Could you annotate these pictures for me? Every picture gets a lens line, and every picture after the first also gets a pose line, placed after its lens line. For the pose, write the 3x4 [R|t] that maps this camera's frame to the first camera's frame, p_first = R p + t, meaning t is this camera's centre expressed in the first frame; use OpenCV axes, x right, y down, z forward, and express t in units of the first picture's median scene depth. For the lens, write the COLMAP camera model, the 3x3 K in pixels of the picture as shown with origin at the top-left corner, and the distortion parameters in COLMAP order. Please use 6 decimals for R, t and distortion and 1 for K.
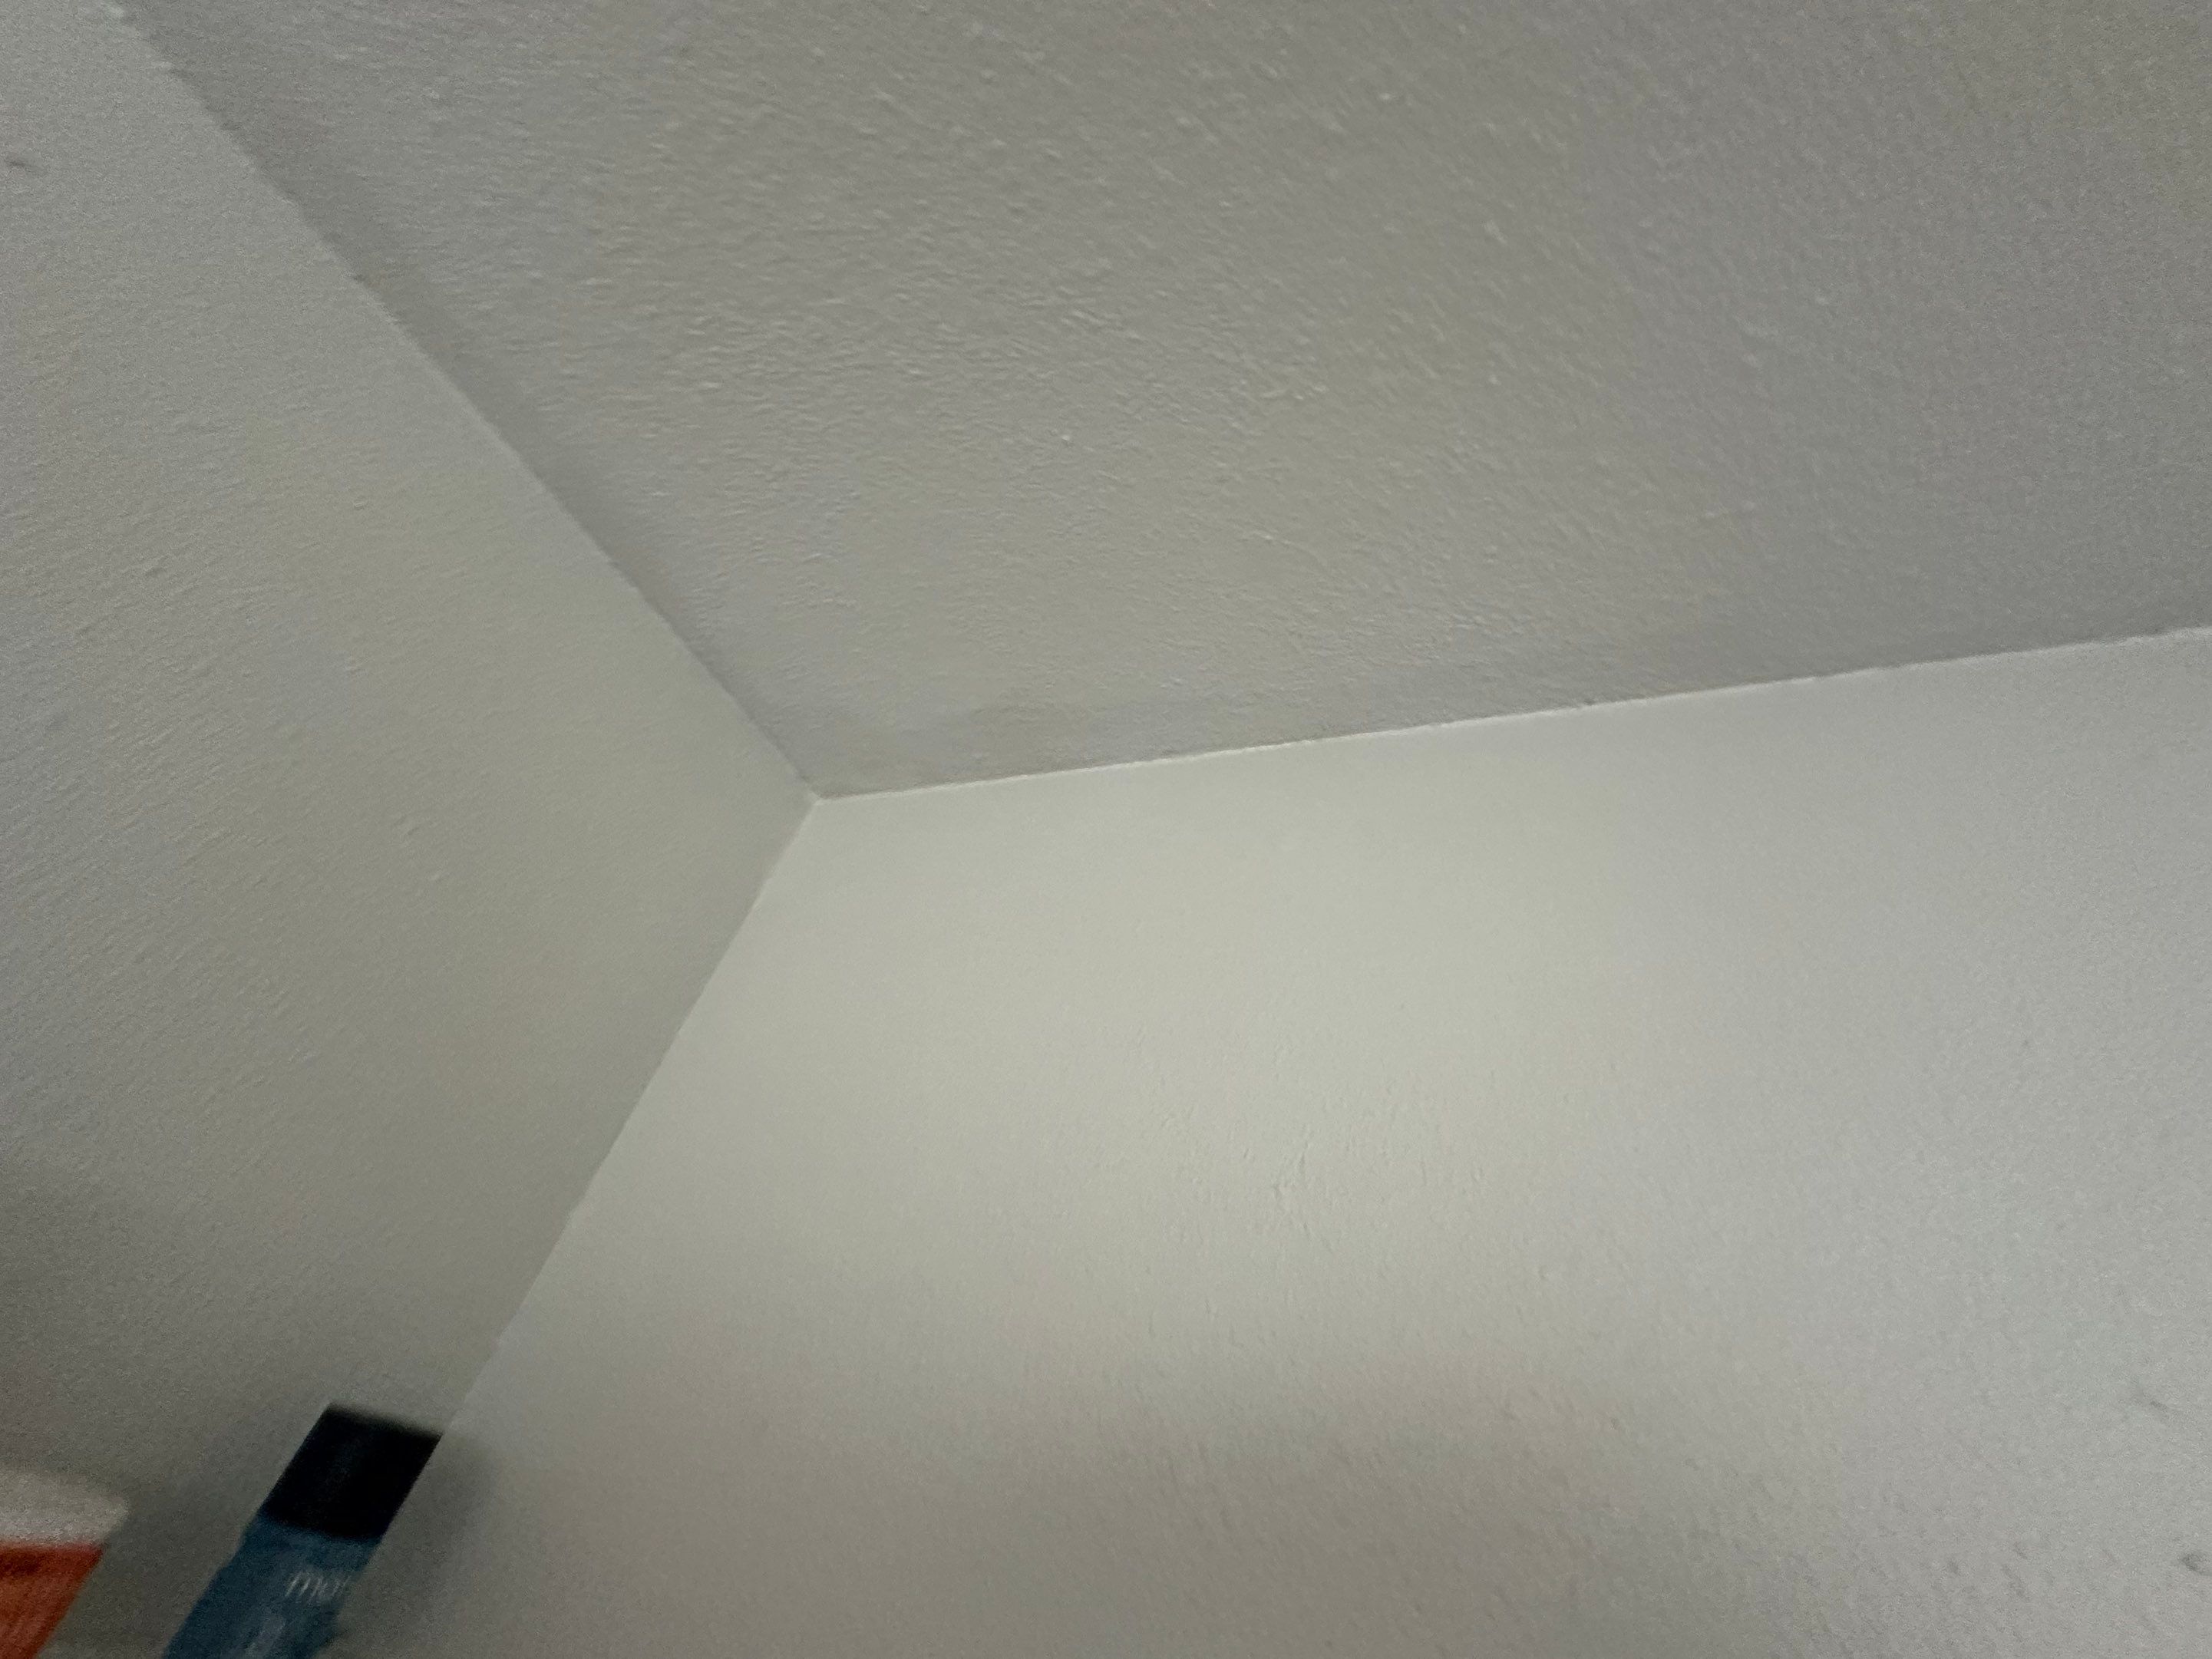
lens RADIAL K [[876.2, 0, 1100.0], [0, 876.2, 840.2], [0, 0, 1]] dist [-0.002162, 0.000395]
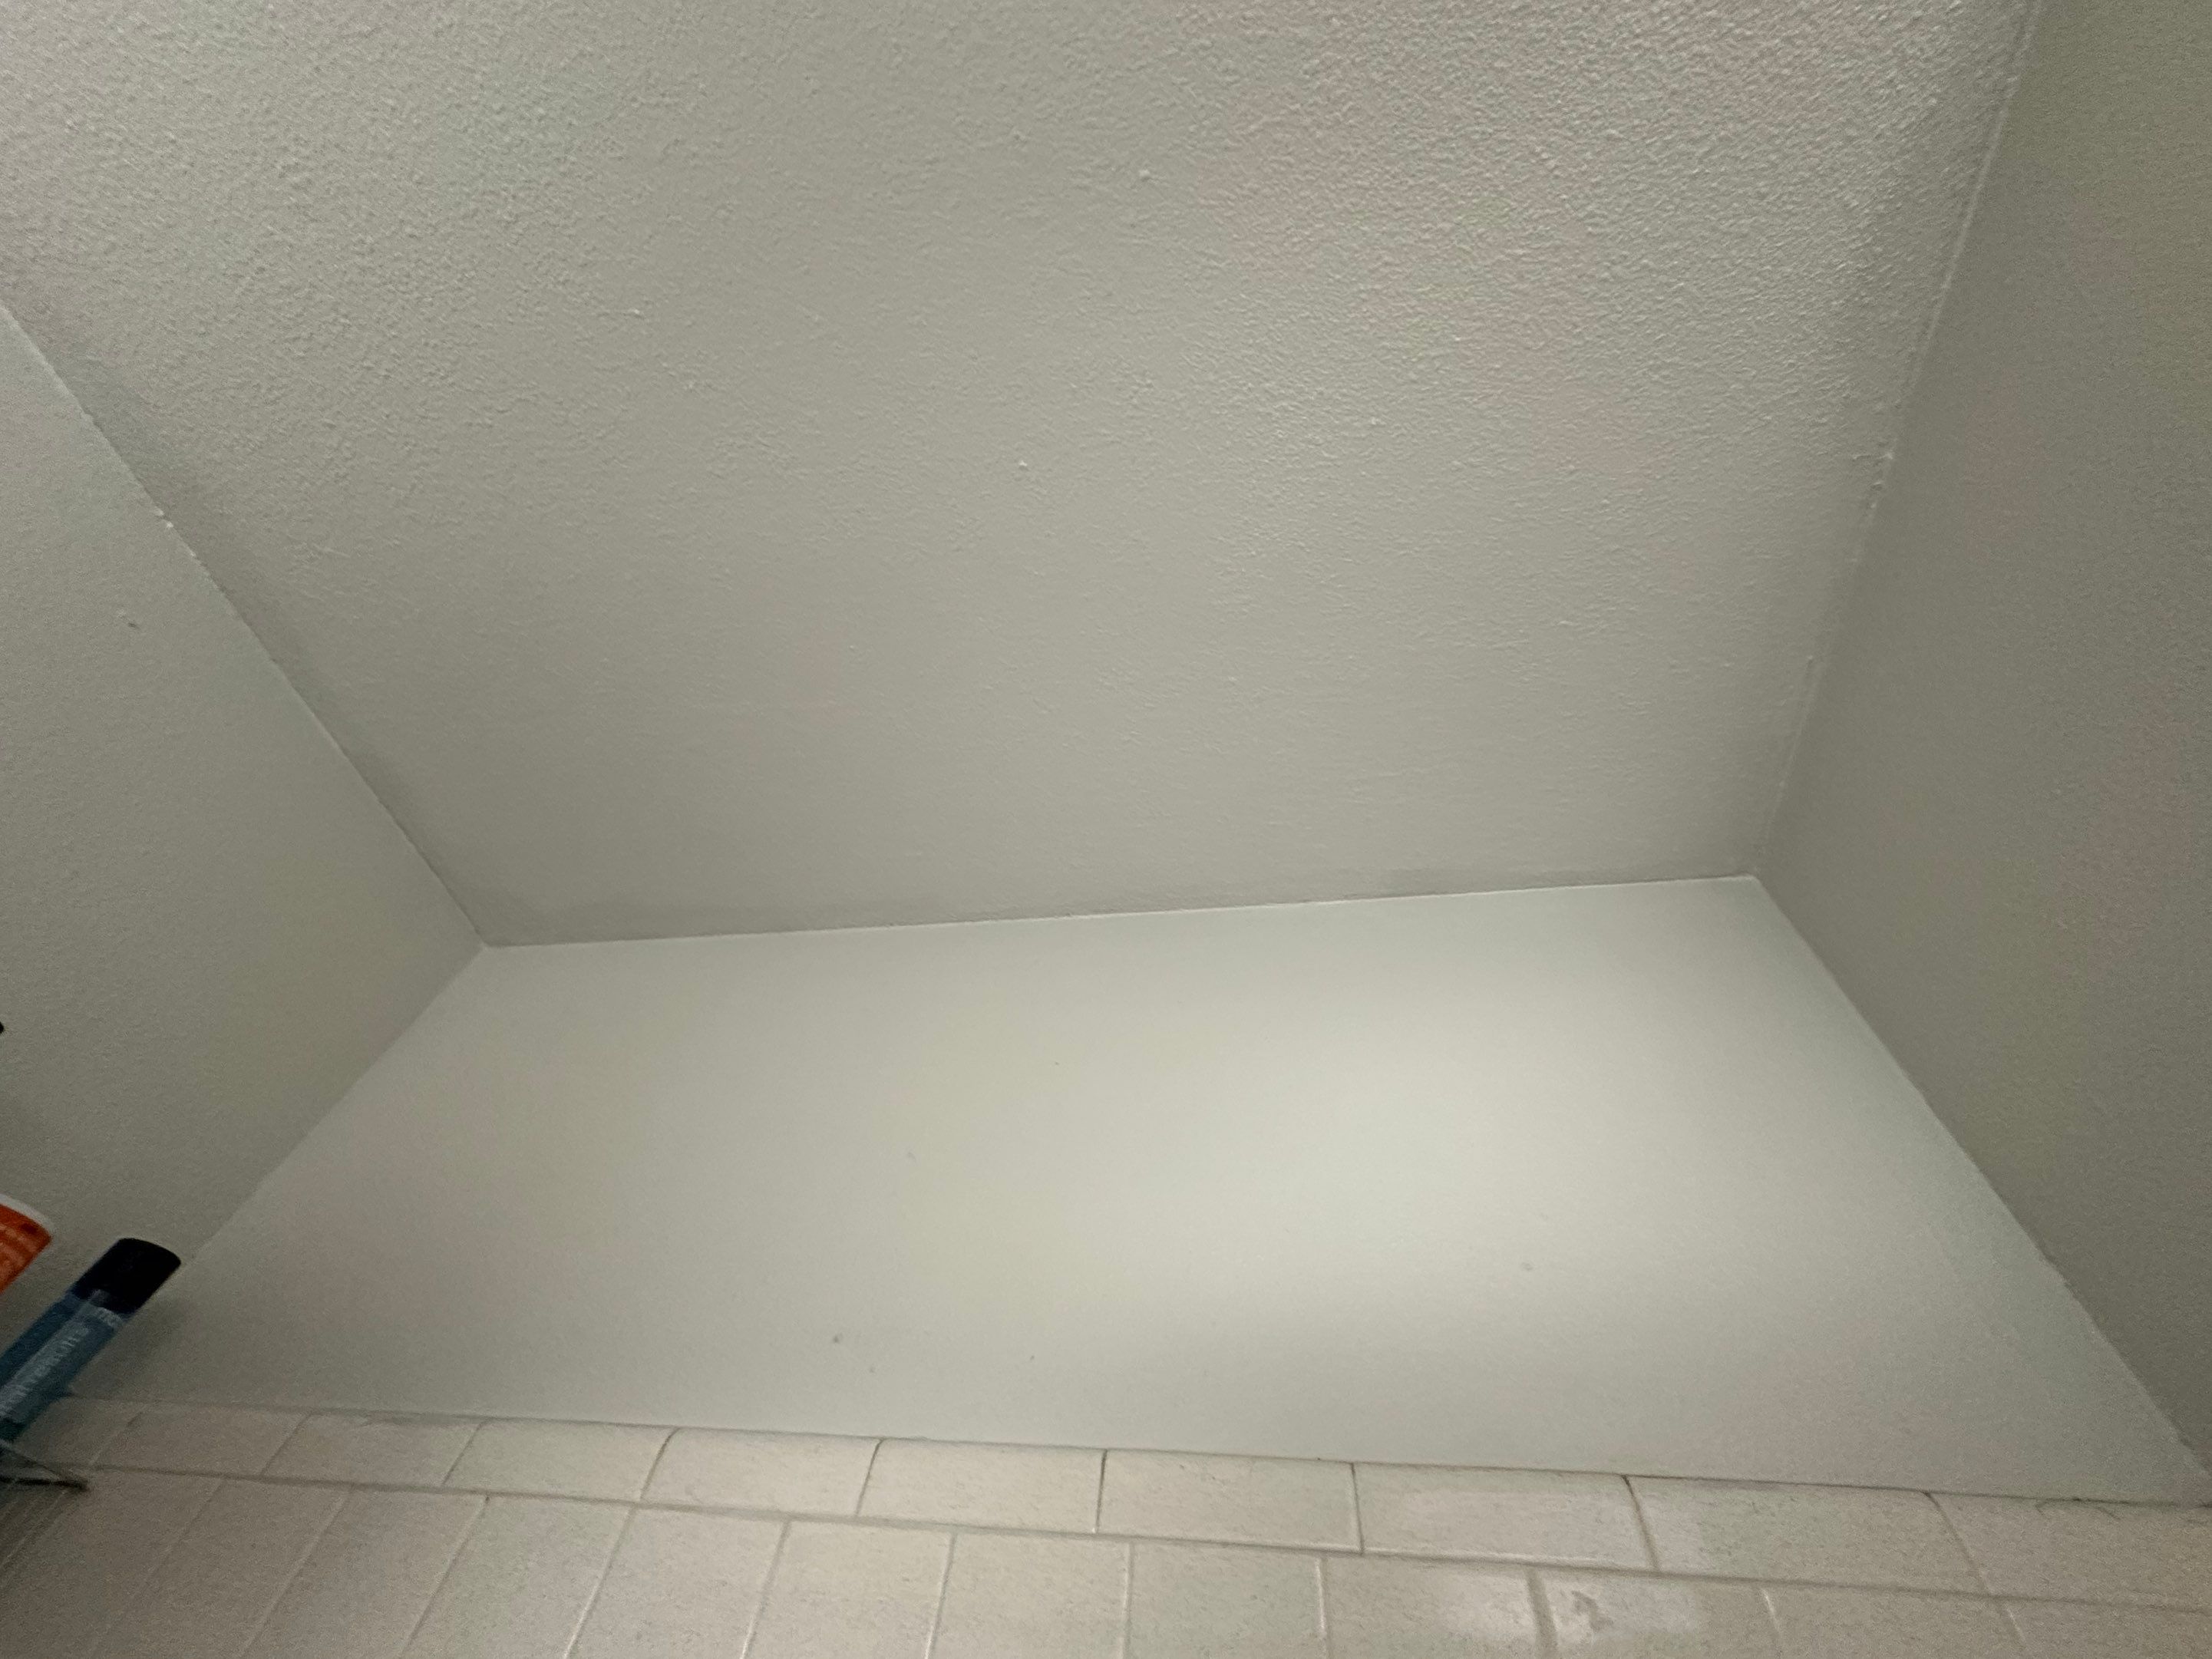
lens RADIAL K [[876.2, 0, 1100.0], [0, 876.2, 840.2], [0, 0, 1]] dist [-0.002162, 0.000395]
pose [[0.954817, 0.110245, 0.275989, 0.310237], [-0.044046, 0.970889, -0.235446, 0.098993], [-0.293912, 0.212652, 0.931877, -0.930308]]
